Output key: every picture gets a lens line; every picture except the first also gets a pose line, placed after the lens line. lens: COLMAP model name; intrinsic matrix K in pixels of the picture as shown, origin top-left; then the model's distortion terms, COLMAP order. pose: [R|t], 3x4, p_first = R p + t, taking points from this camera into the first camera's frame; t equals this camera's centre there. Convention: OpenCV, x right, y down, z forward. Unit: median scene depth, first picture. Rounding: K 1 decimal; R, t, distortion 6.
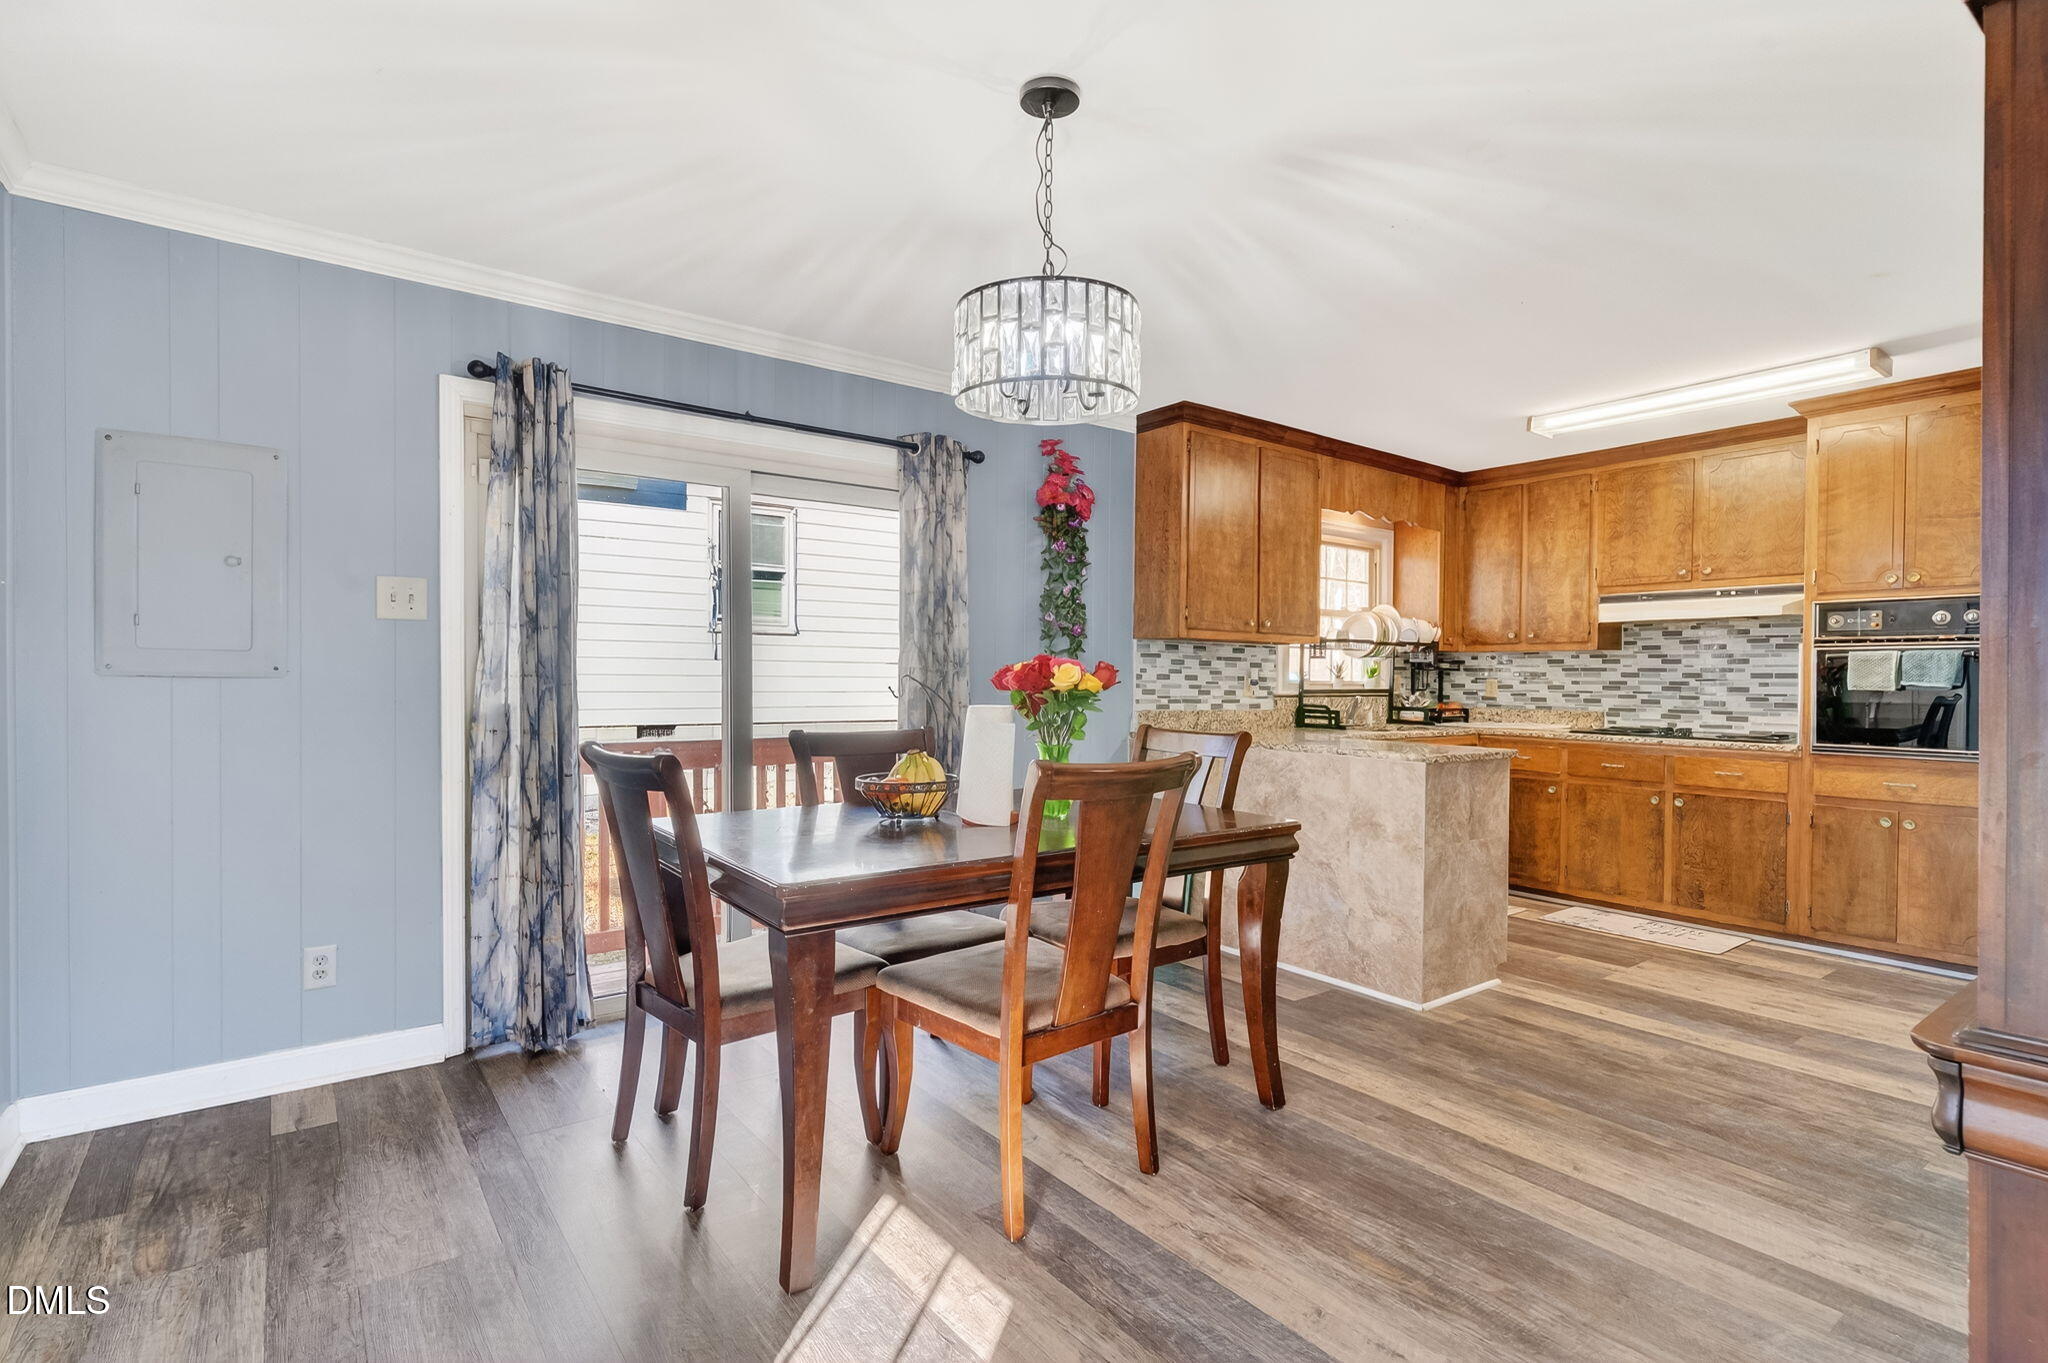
lens RADIAL K [[978.5, 0, 1013.6], [0, 978.5, 688.7], [0, 0, 1]] dist [0.003063, 0.000124]
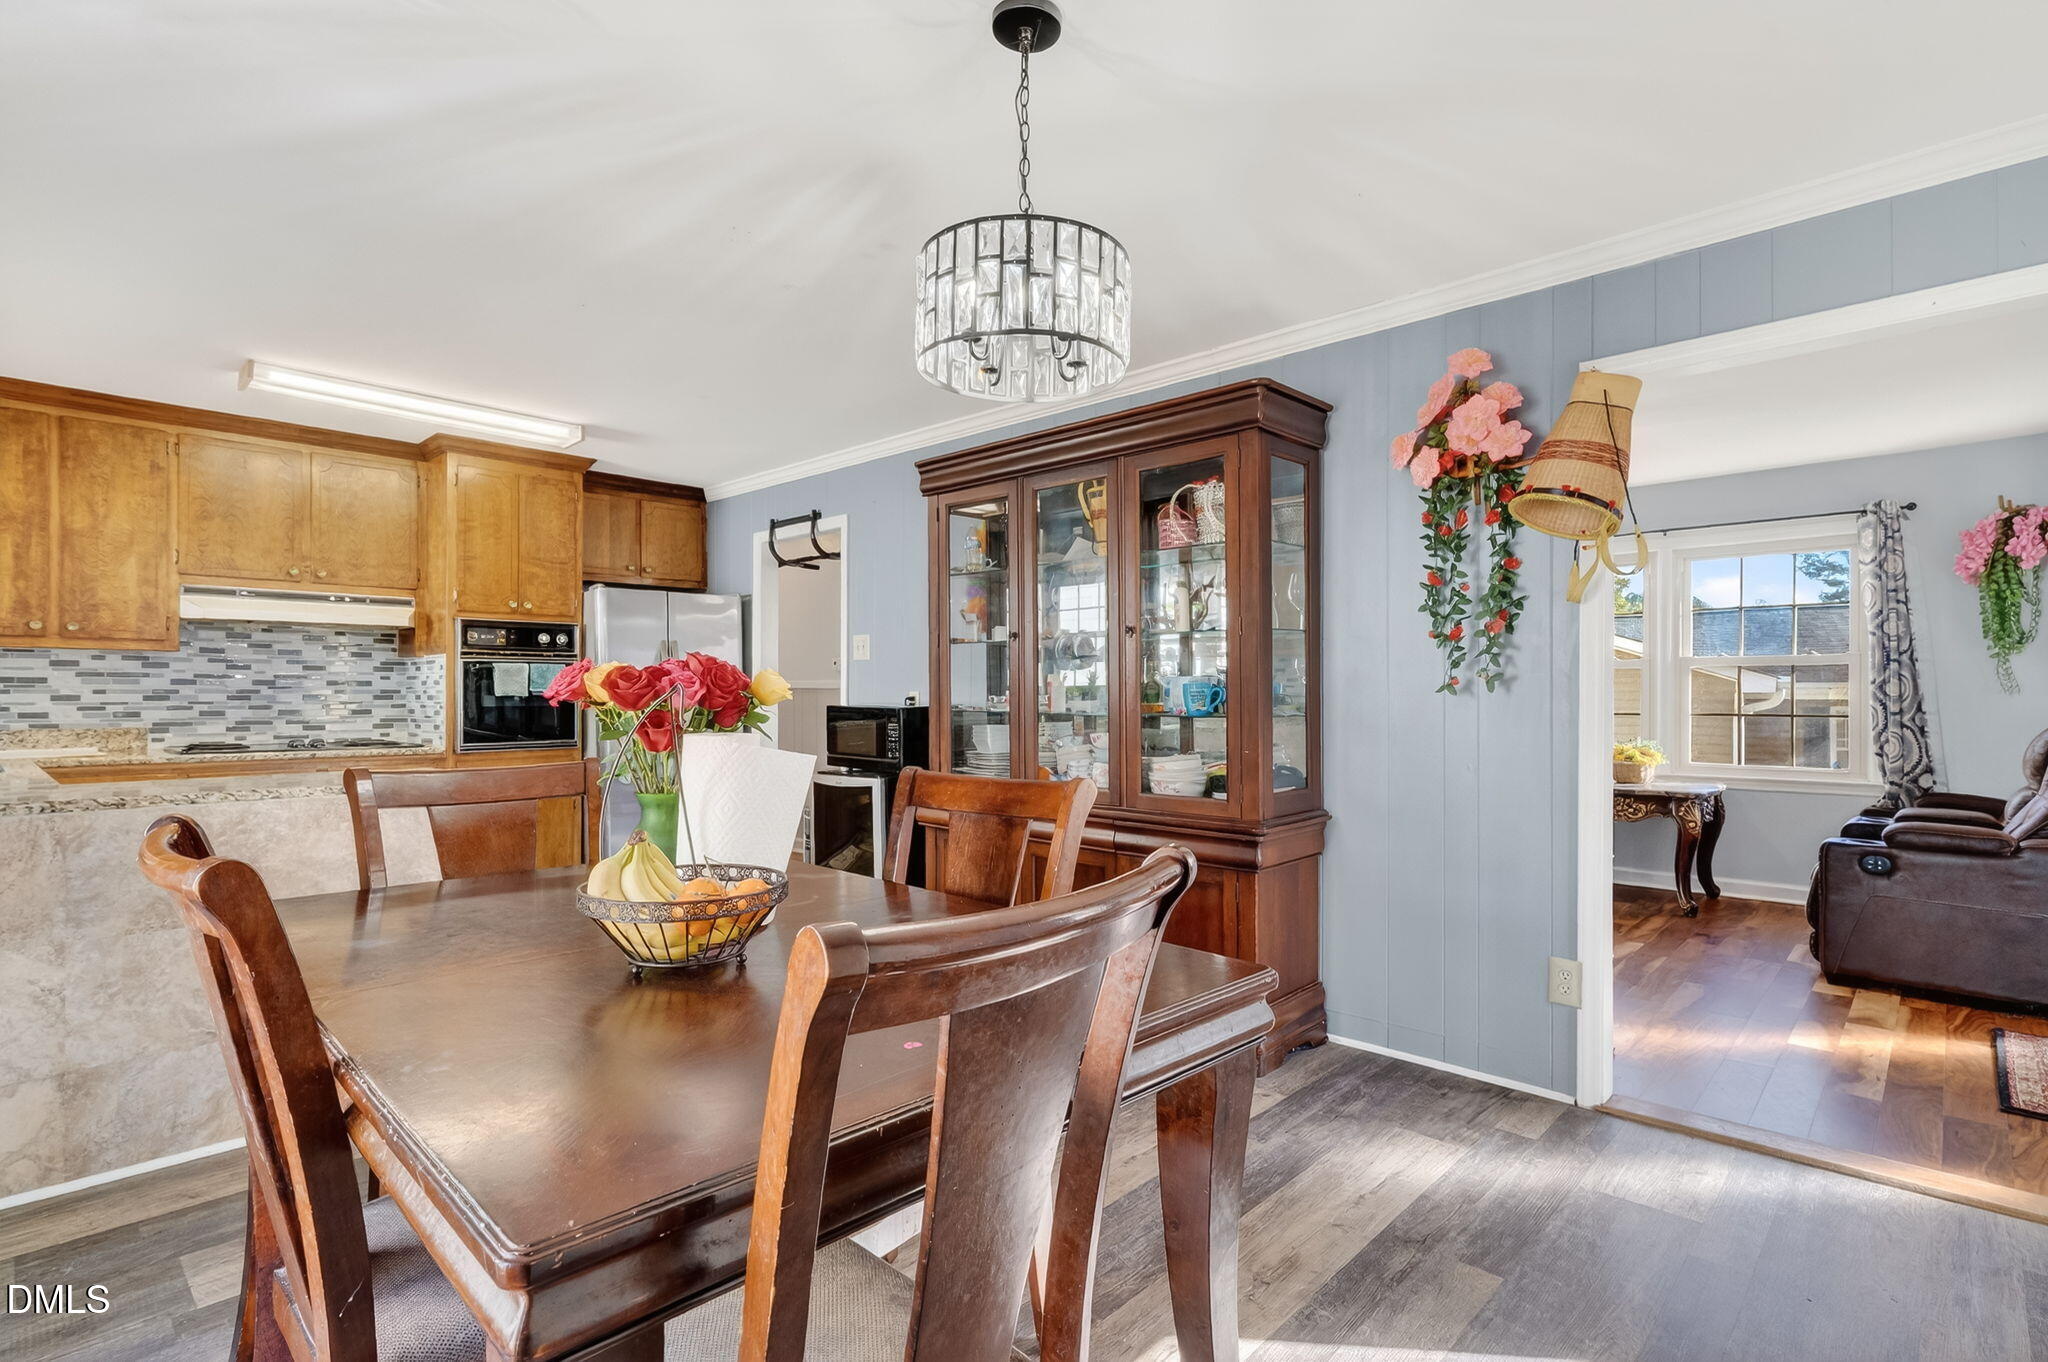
lens RADIAL K [[978.5, 0, 1013.6], [0, 978.5, 688.2], [0, 0, 1]] dist [0.003063, 0.000124]
pose [[-0.170263, -0.004023, 0.985390, -0.341704], [0.009726, 0.999936, 0.005763, -0.007185], [-0.985351, 0.010565, -0.170213, 0.483865]]
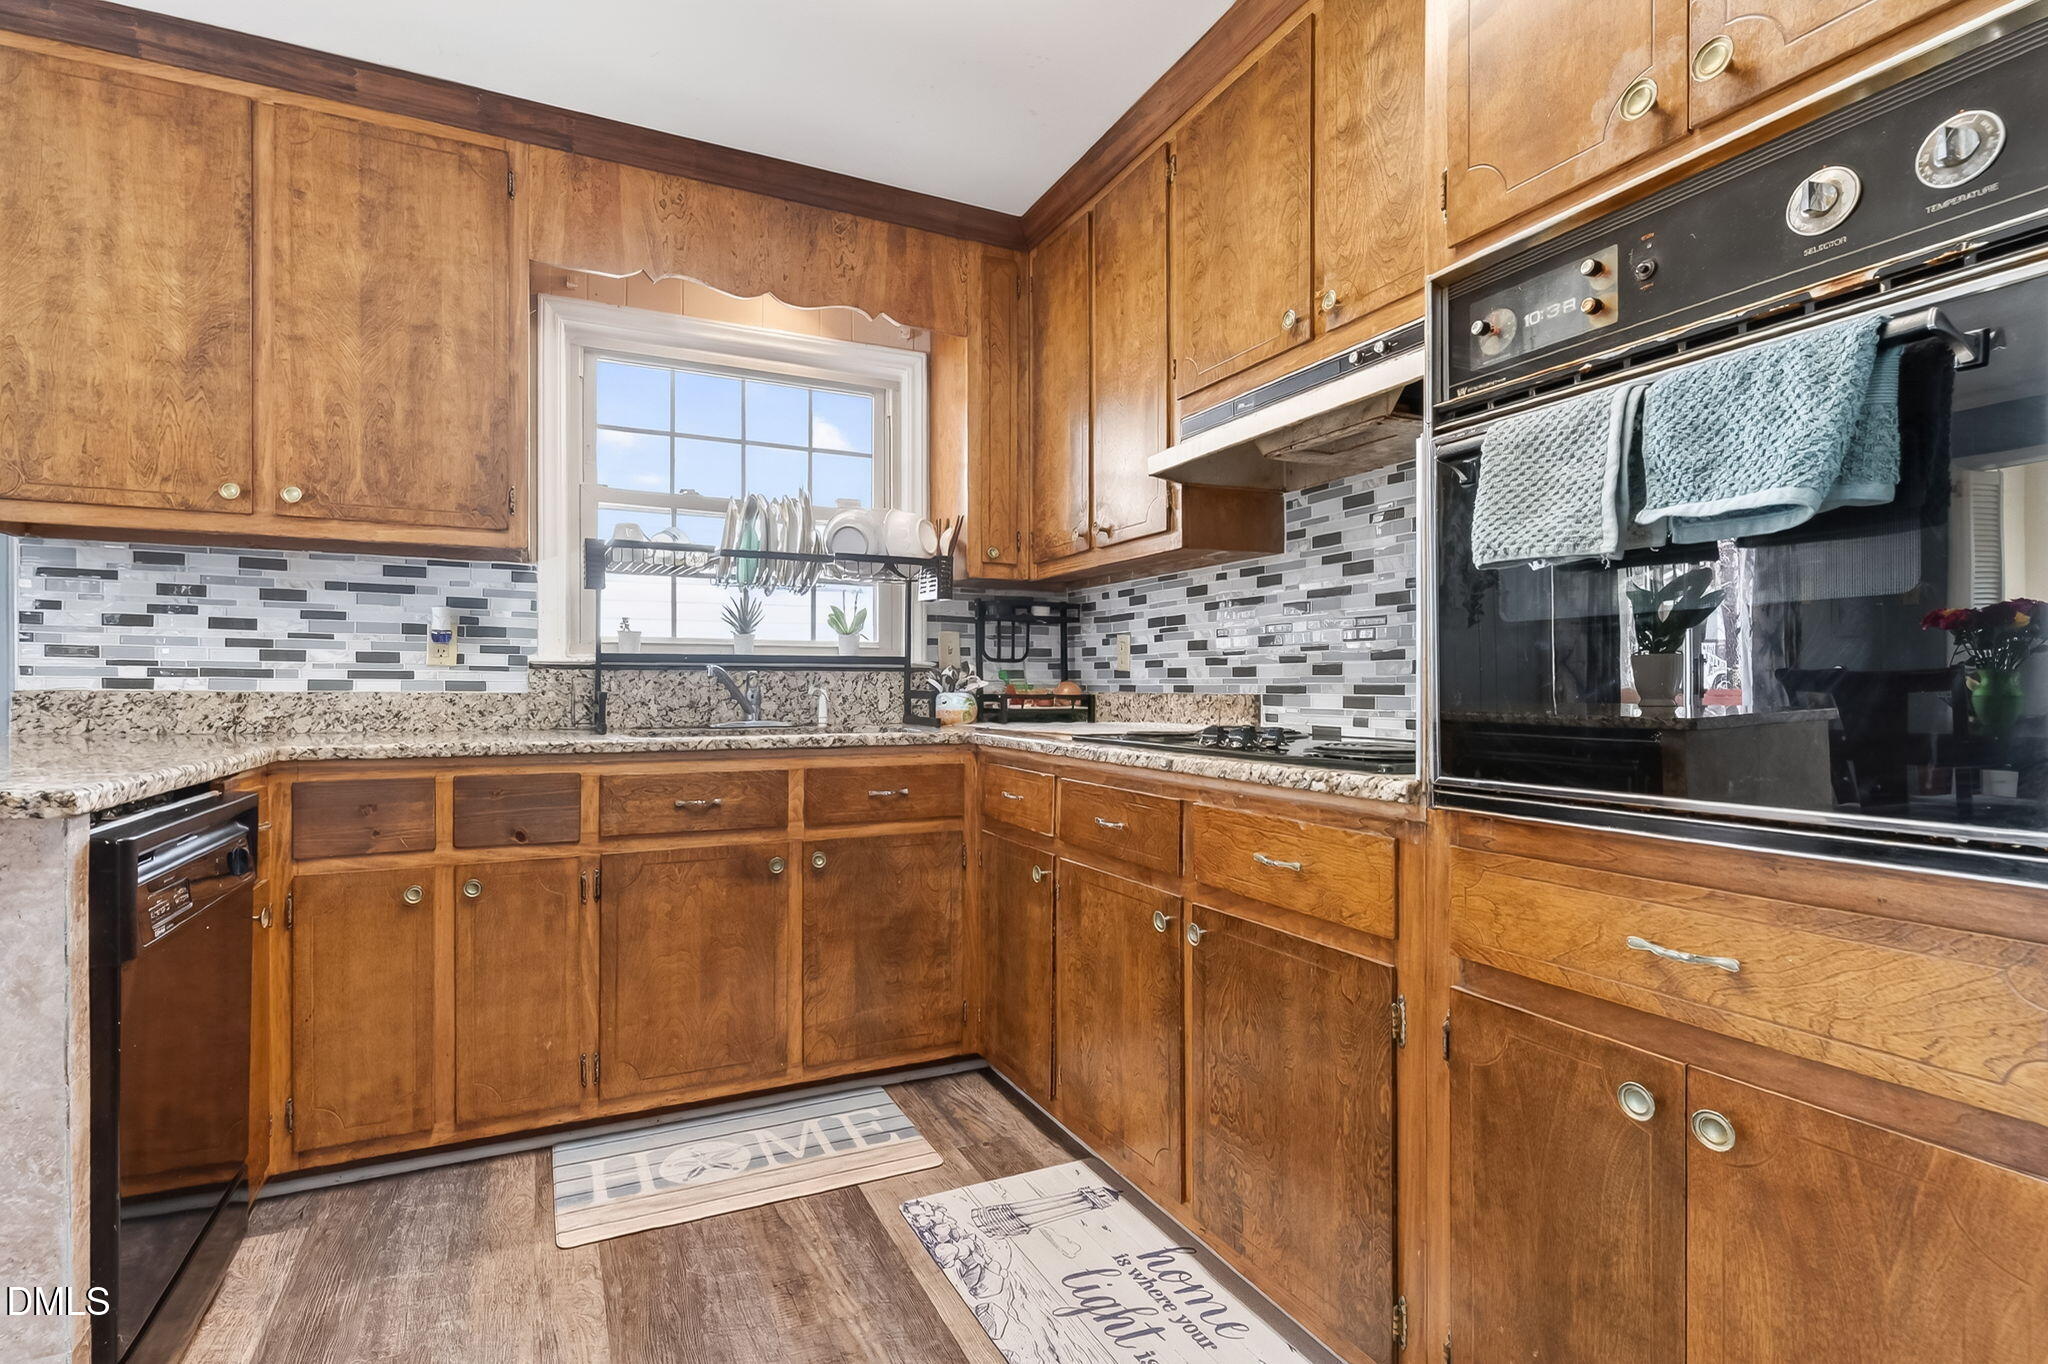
lens RADIAL K [[988.6, 0, 1013.5], [0, 988.6, 691.8], [0, 0, 1]] dist [0.002390, -0.000495]
pose [[0.980268, -0.007746, -0.197519, 0.644102], [0.005792, 0.999928, -0.010470, 0.029076], [0.197586, 0.009119, 0.980243, 0.595098]]
